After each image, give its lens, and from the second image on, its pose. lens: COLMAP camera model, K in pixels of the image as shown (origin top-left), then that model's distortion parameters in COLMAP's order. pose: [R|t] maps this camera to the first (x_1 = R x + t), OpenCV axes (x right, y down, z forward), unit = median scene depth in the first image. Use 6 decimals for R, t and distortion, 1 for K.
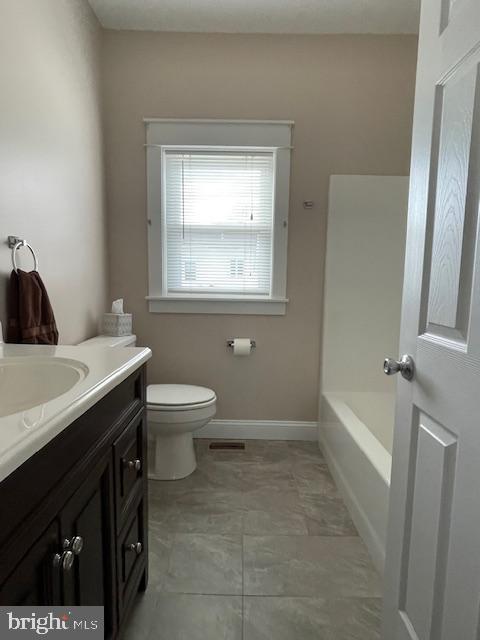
lens RADIAL K [[338.6, 0, 240.0], [0, 338.6, 321.0], [0, 0, 1]] dist [-0.025330, 0.000530]
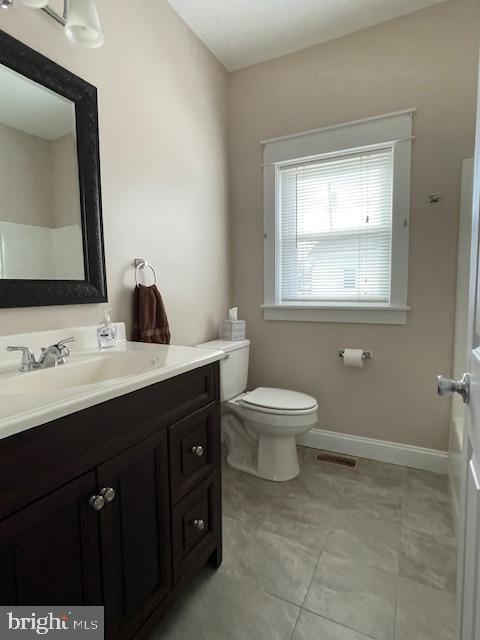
lens RADIAL K [[338.6, 0, 239.5], [0, 338.6, 322.0], [0, 0, 1]] dist [-0.025330, 0.000530]
pose [[0.889519, 0.015661, -0.456629, 0.168694], [-0.026238, 0.999514, -0.016832, 0.002128], [0.456143, 0.026954, 0.889498, 0.013477]]
